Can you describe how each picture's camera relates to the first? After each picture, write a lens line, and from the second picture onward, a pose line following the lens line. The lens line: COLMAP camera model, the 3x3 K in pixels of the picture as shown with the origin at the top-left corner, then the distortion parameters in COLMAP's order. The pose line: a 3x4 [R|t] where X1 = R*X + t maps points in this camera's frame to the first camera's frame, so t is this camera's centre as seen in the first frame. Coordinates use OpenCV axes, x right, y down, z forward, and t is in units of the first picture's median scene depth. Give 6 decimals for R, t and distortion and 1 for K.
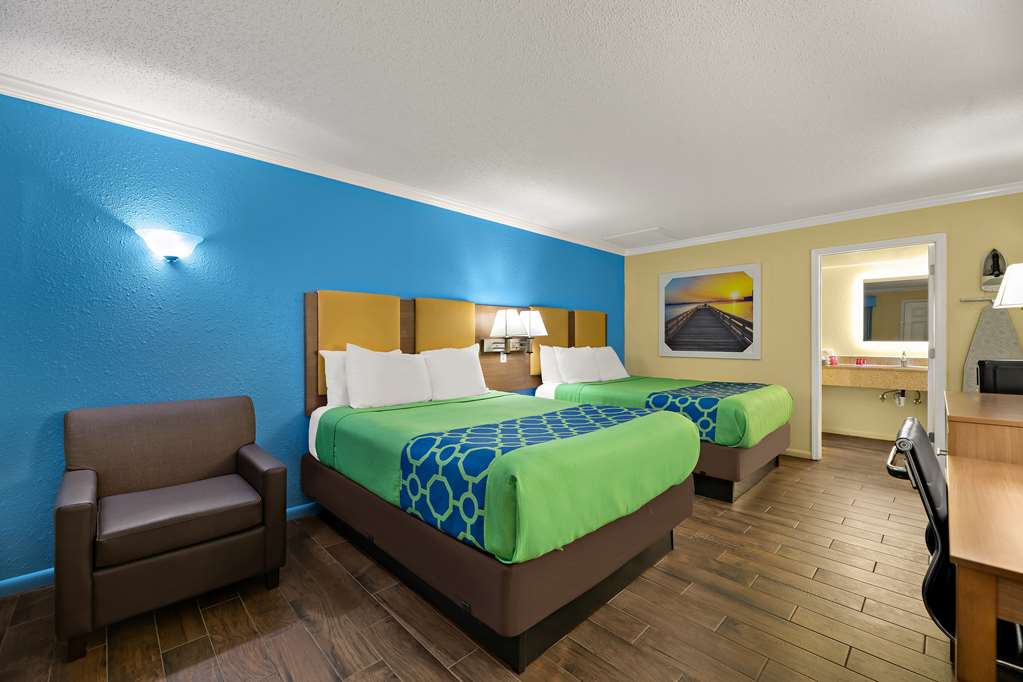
lens RADIAL K [[411.0, 0, 510.3], [0, 411.0, 348.0], [0, 0, 1]] dist [-0.007505, 0.000073]
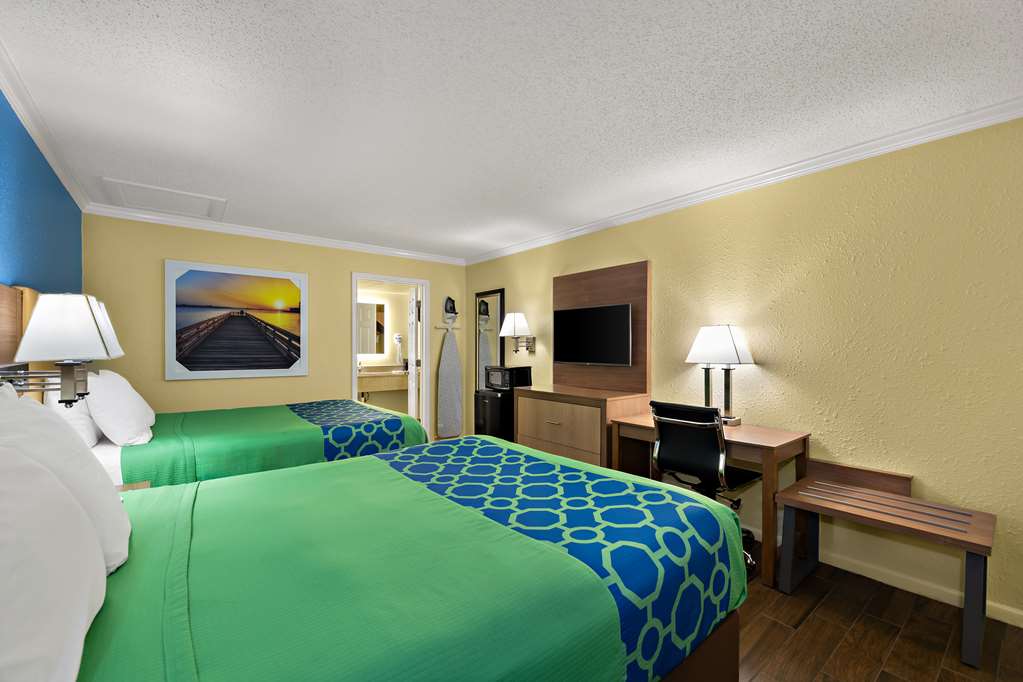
lens RADIAL K [[421.5, 0, 513.1], [0, 421.5, 348.0], [0, 0, 1]] dist [-0.000288, -0.000012]
pose [[0.112400, 0.002621, 0.993660, -0.295809], [0.019509, 0.999798, -0.004844, -0.021412], [-0.993472, 0.019930, 0.112326, 0.404483]]
